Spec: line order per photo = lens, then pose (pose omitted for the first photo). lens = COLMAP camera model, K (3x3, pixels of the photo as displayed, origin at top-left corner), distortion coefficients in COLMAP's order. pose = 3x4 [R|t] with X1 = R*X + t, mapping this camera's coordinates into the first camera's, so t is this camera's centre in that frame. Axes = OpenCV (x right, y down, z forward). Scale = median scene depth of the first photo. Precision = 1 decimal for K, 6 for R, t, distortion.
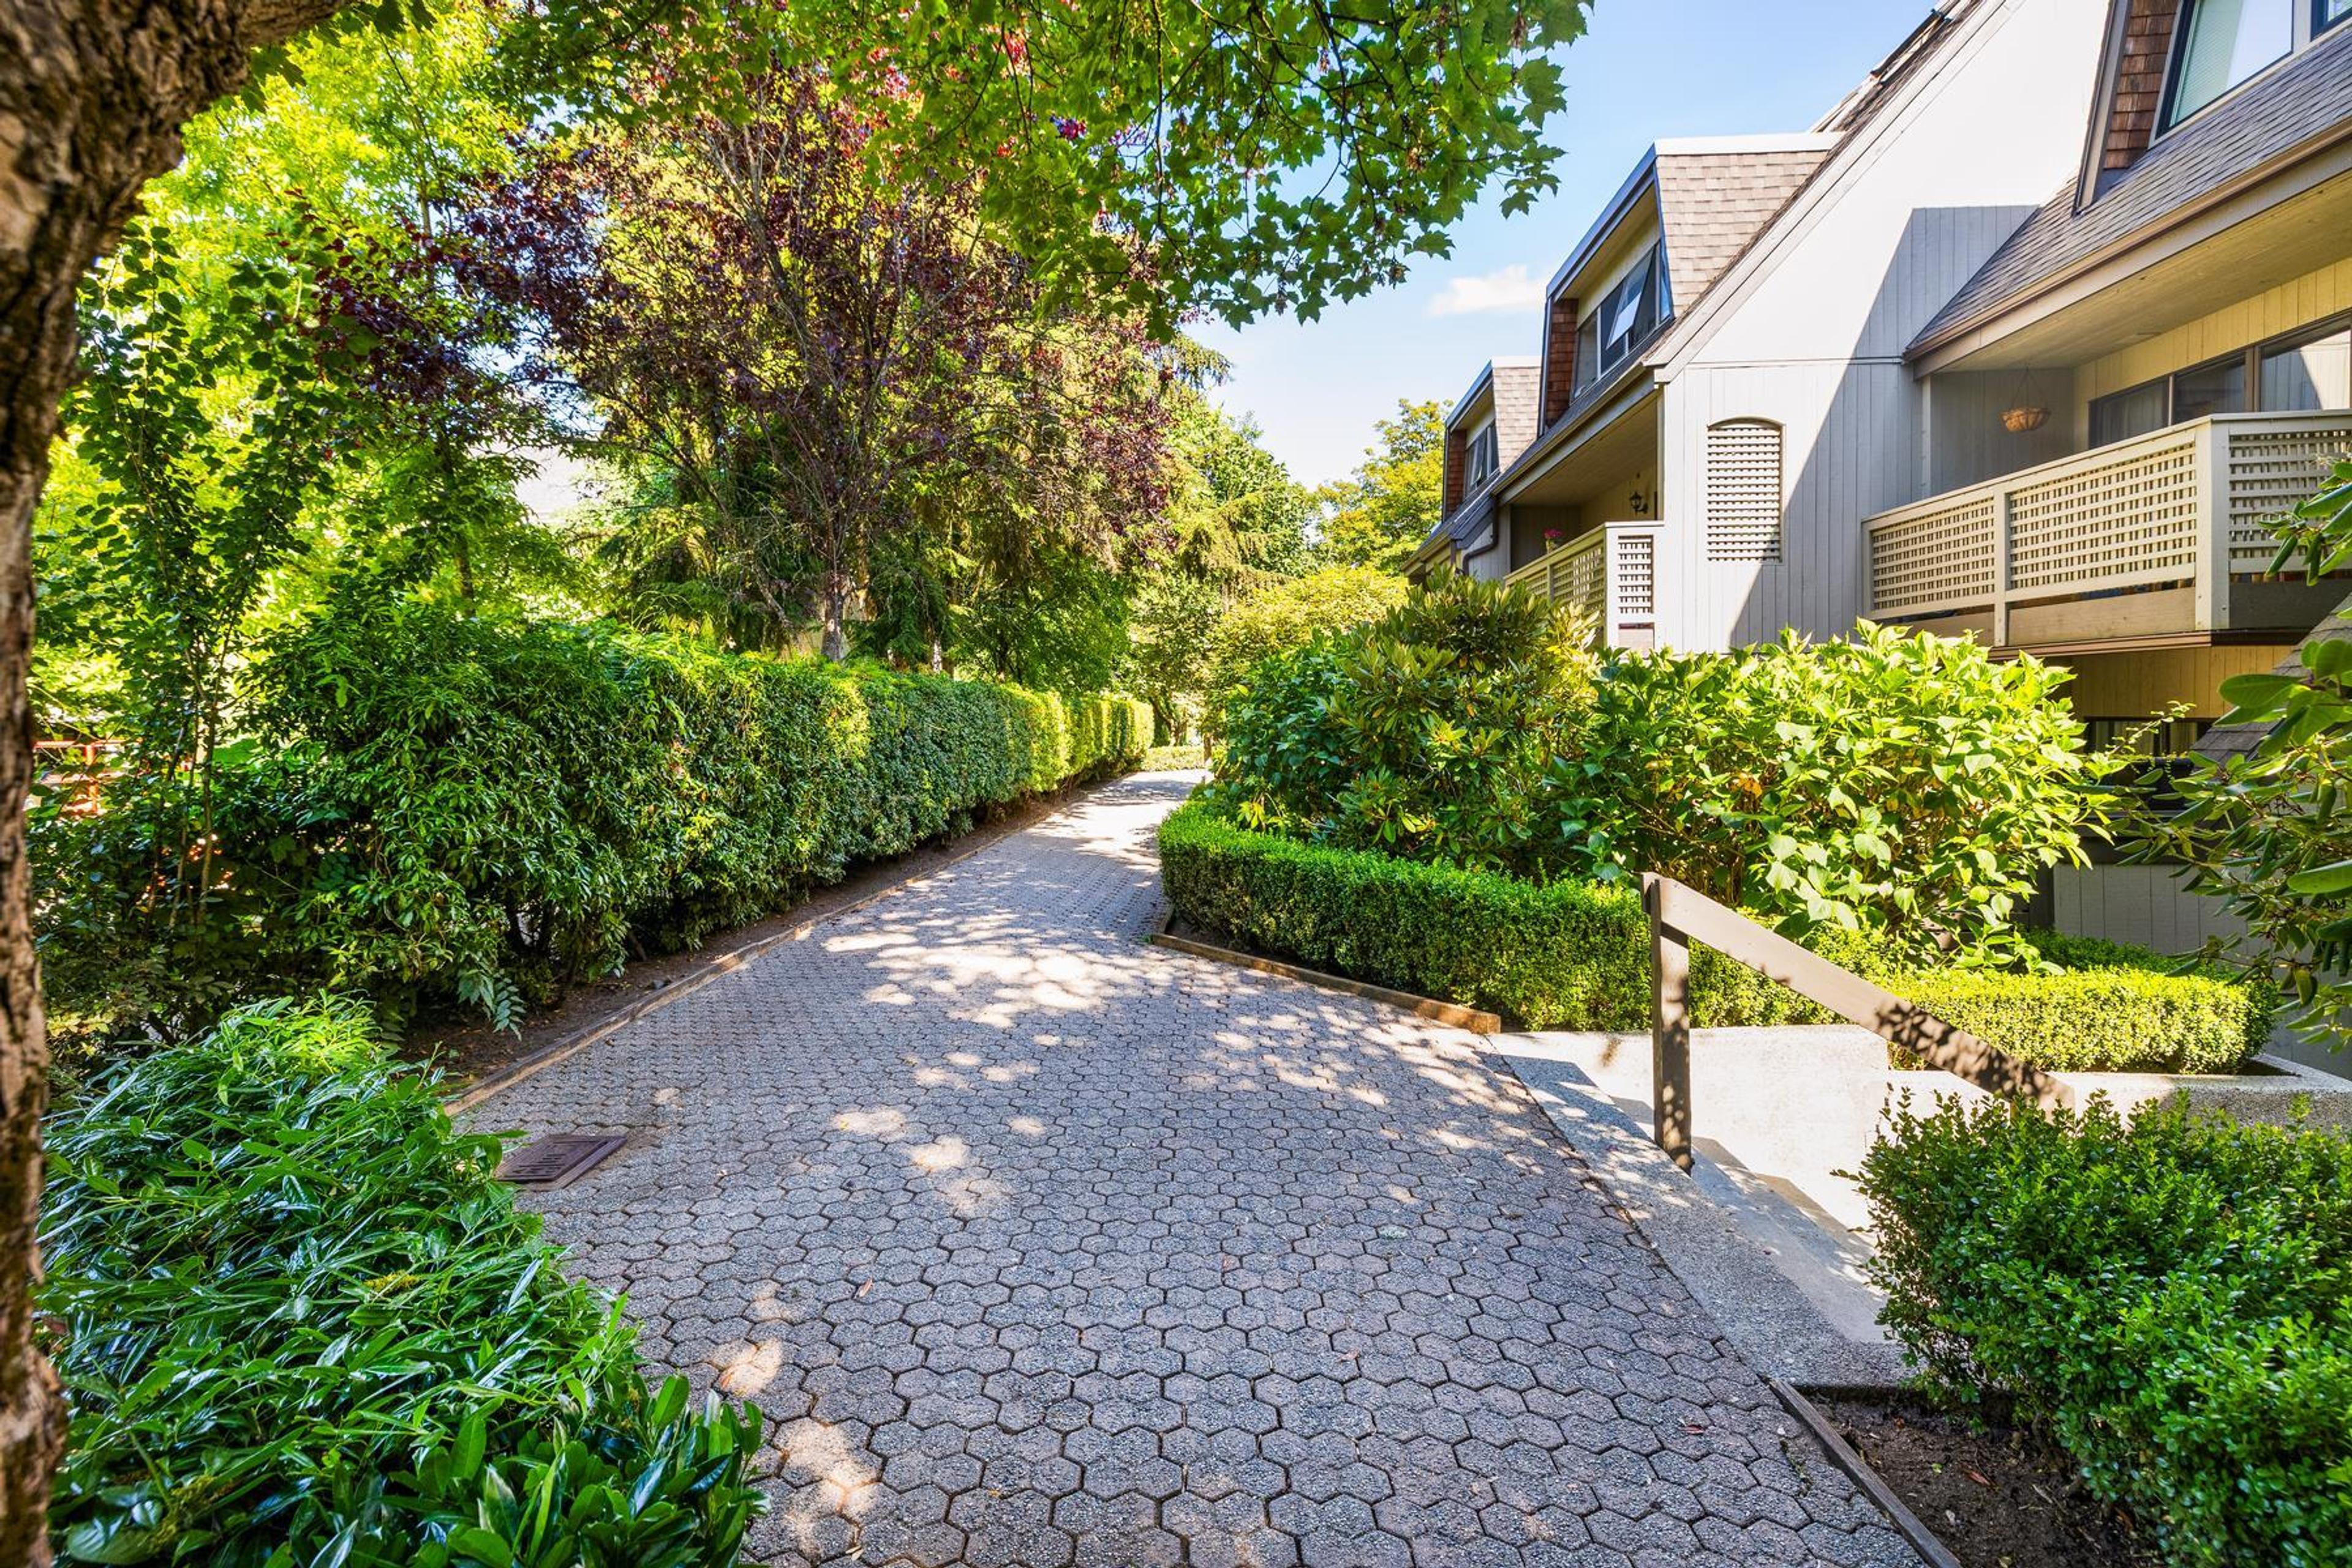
lens RADIAL K [[1025.6, 0, 1183.4], [0, 1025.6, 755.8], [0, 0, 1]] dist [0.000361, 0.000137]
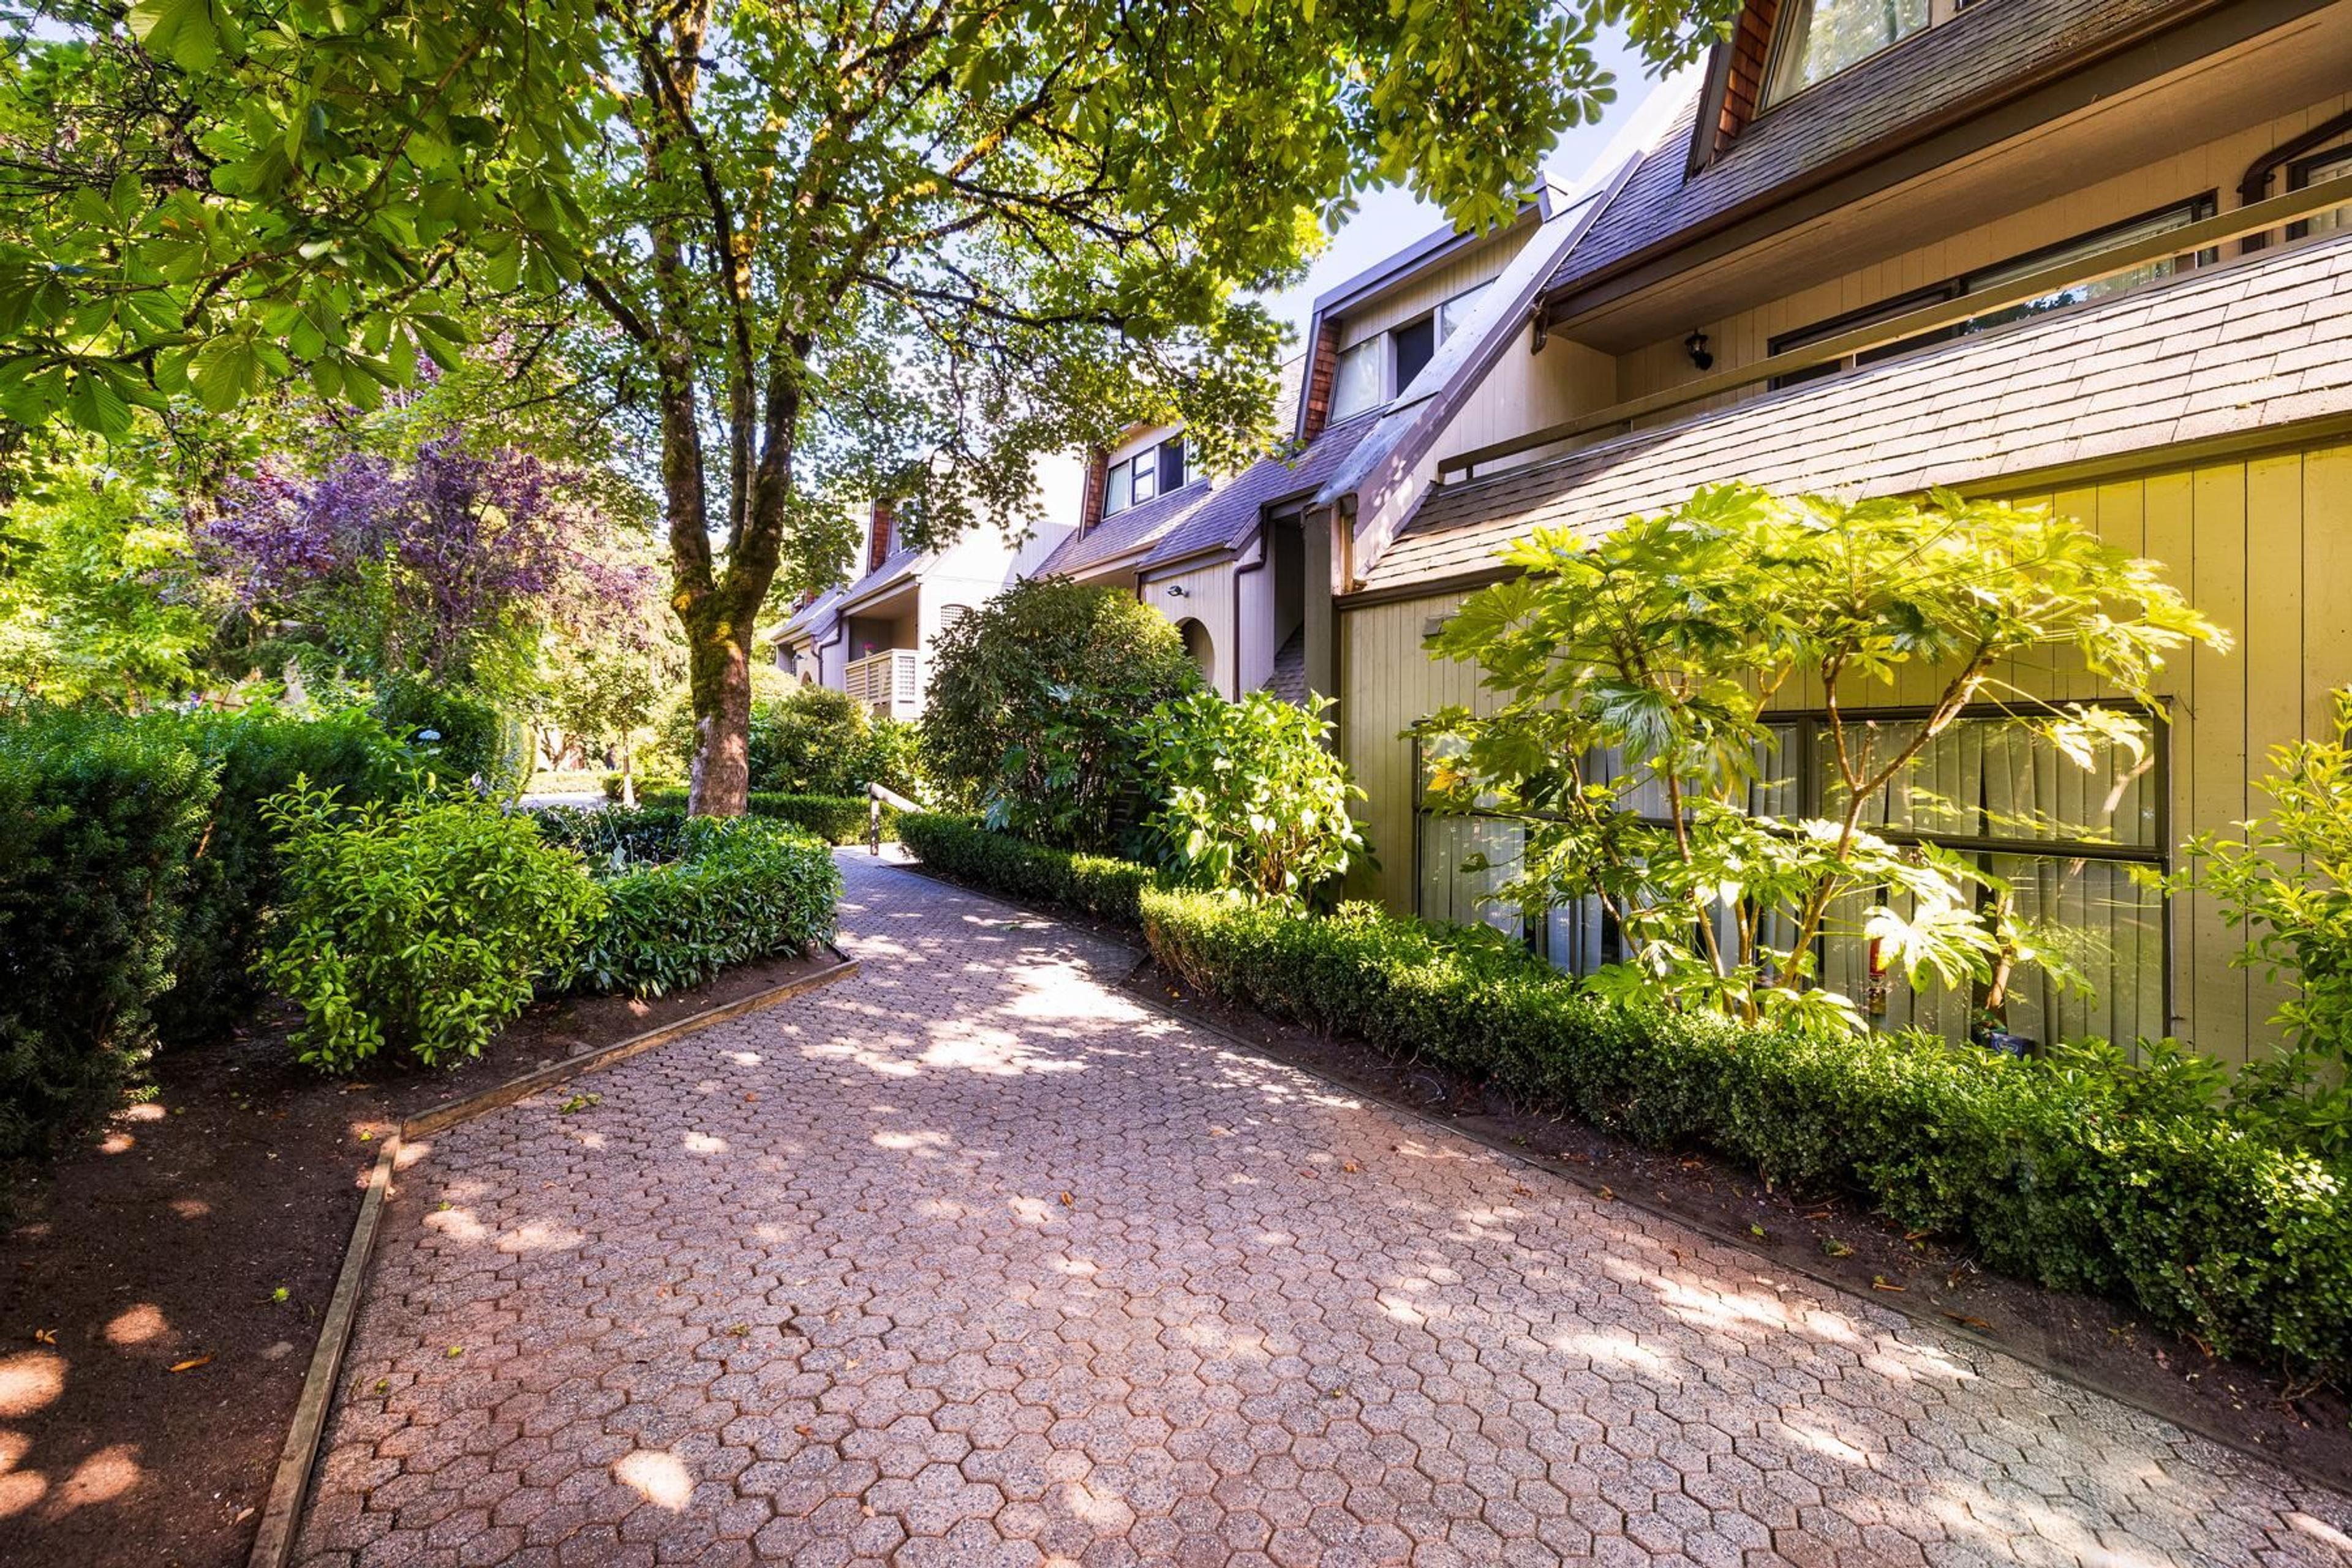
lens RADIAL K [[1025.6, 0, 1183.4], [0, 1025.6, 755.8], [0, 0, 1]] dist [0.000361, 0.000137]
pose [[0.820743, 0.013770, 0.571132, -0.456415], [0.006157, 0.999438, -0.032943, 0.089539], [-0.571264, 0.030554, 0.820197, -1.669937]]
